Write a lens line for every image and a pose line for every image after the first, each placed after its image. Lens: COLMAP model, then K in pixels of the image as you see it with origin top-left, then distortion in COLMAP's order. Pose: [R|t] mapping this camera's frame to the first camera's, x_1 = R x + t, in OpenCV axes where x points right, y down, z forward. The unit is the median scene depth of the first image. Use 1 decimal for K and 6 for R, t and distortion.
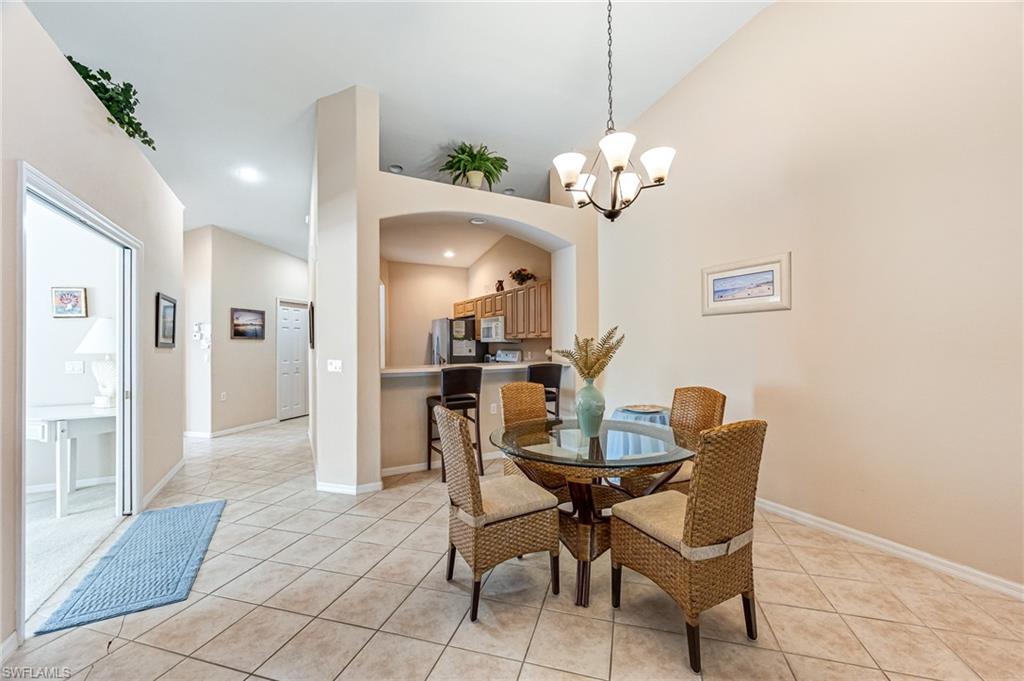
lens RADIAL K [[405.3, 0, 516.2], [0, 405.3, 341.5], [0, 0, 1]] dist [-0.001567, 0.000089]
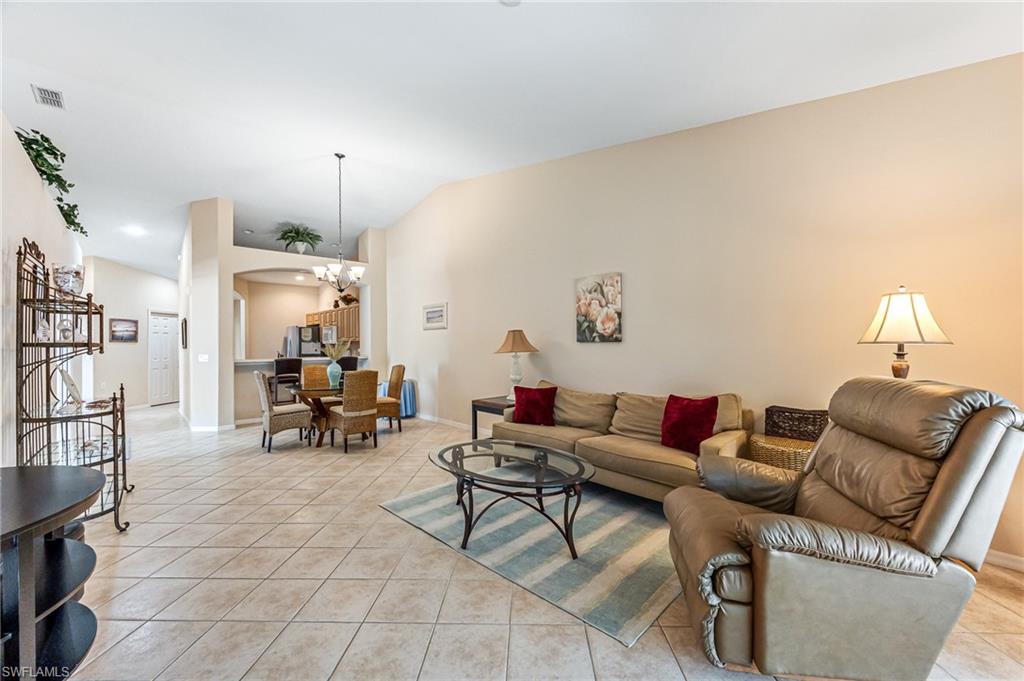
lens RADIAL K [[405.3, 0, 516.2], [0, 405.3, 341.5], [0, 0, 1]] dist [-0.001567, 0.000089]
pose [[0.968890, -0.001058, 0.247491, 0.297677], [0.001868, 0.999994, -0.003038, -0.001618], [-0.247486, 0.003406, 0.968885, -0.716321]]
